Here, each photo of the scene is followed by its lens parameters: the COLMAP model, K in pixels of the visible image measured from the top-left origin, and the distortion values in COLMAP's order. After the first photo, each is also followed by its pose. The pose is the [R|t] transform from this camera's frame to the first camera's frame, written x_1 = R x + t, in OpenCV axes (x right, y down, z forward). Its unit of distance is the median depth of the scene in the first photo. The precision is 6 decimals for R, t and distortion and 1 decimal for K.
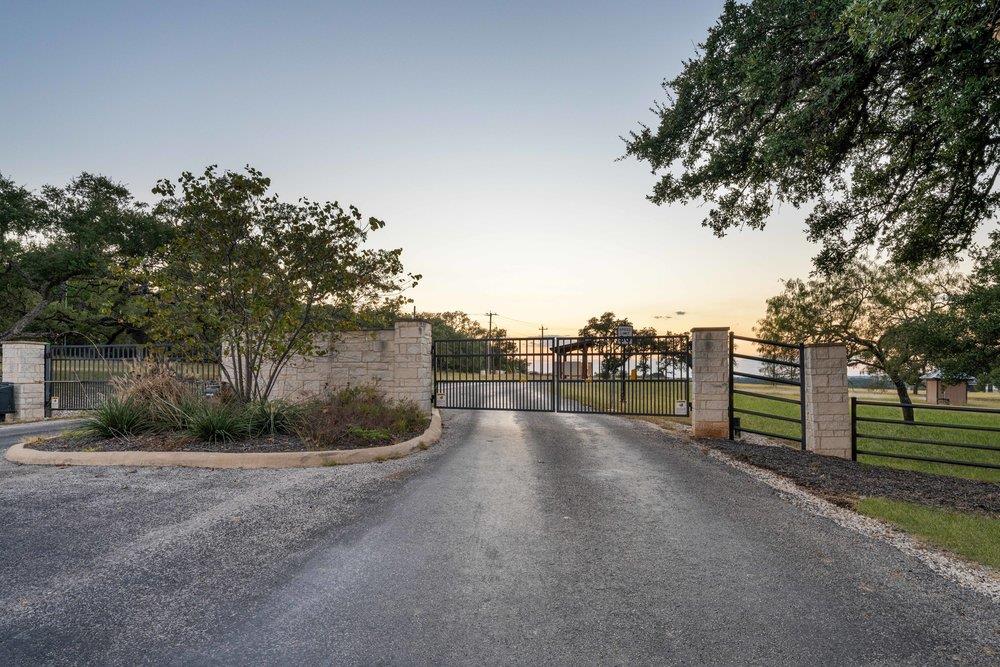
lens RADIAL K [[570.7, 0, 500.2], [0, 570.7, 359.3], [0, 0, 1]] dist [0.000254, 0.000766]
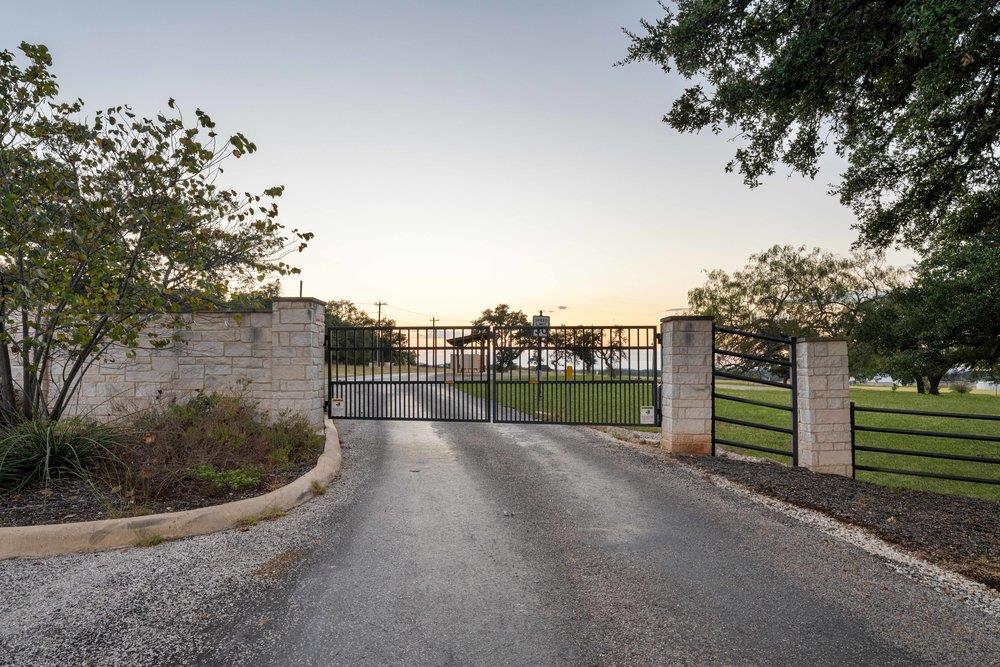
lens RADIAL K [[570.7, 0, 500.2], [0, 570.7, 359.3], [0, 0, 1]] dist [0.000254, 0.000766]
pose [[0.981040, 0.003349, 0.193777, -0.044407], [-0.006123, 0.999887, 0.013718, -0.004323], [-0.193709, -0.014644, 0.980950, 0.250263]]
